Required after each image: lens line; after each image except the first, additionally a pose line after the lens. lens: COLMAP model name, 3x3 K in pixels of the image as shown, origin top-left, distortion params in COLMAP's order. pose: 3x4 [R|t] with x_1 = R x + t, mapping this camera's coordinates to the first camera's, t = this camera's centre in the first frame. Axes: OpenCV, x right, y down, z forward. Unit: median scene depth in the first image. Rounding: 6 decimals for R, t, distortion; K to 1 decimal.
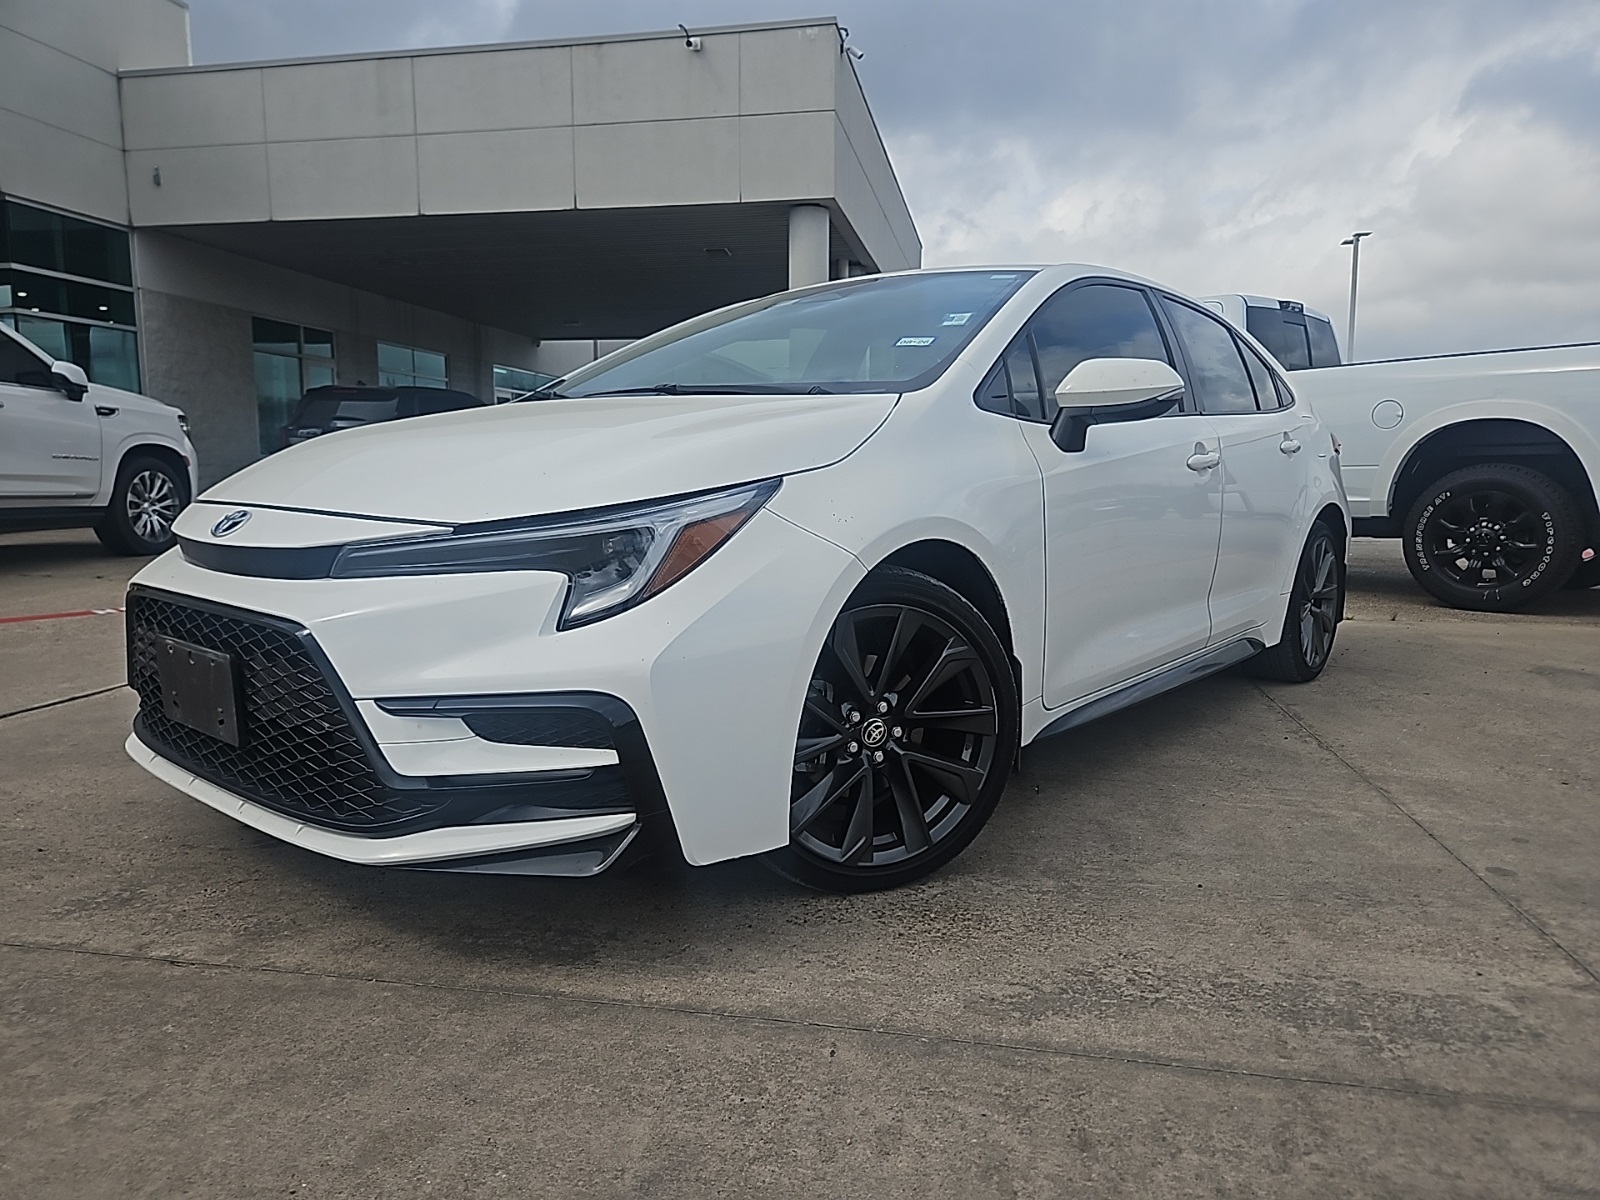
lens RADIAL K [[1082.4, 0, 809.6], [0, 1082.4, 600.9], [0, 0, 1]] dist [0.049418, -0.046832]
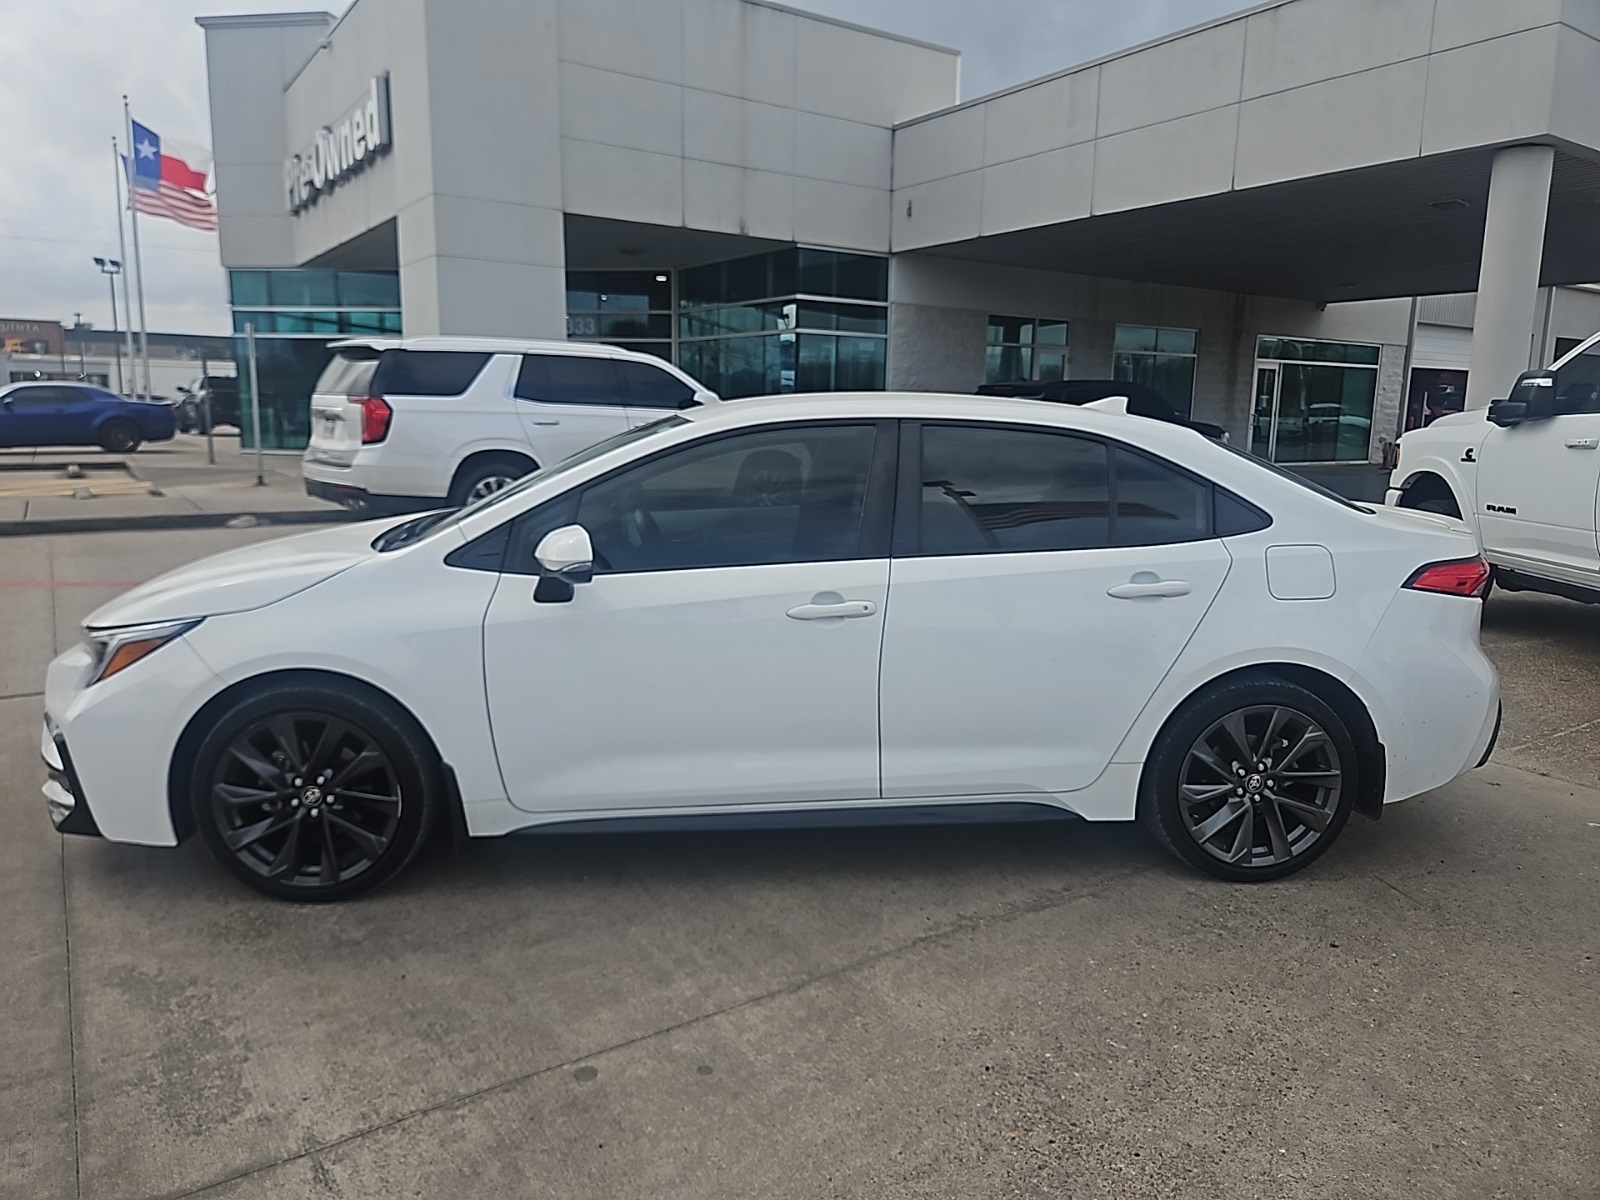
lens RADIAL K [[1082.4, 0, 809.6], [0, 1082.4, 600.9], [0, 0, 1]] dist [0.049418, -0.046832]
pose [[0.706467, 0.132433, -0.695245, 1.086841], [-0.099620, 0.991164, 0.087573, -0.239729], [0.700700, 0.007393, 0.713418, 0.293178]]
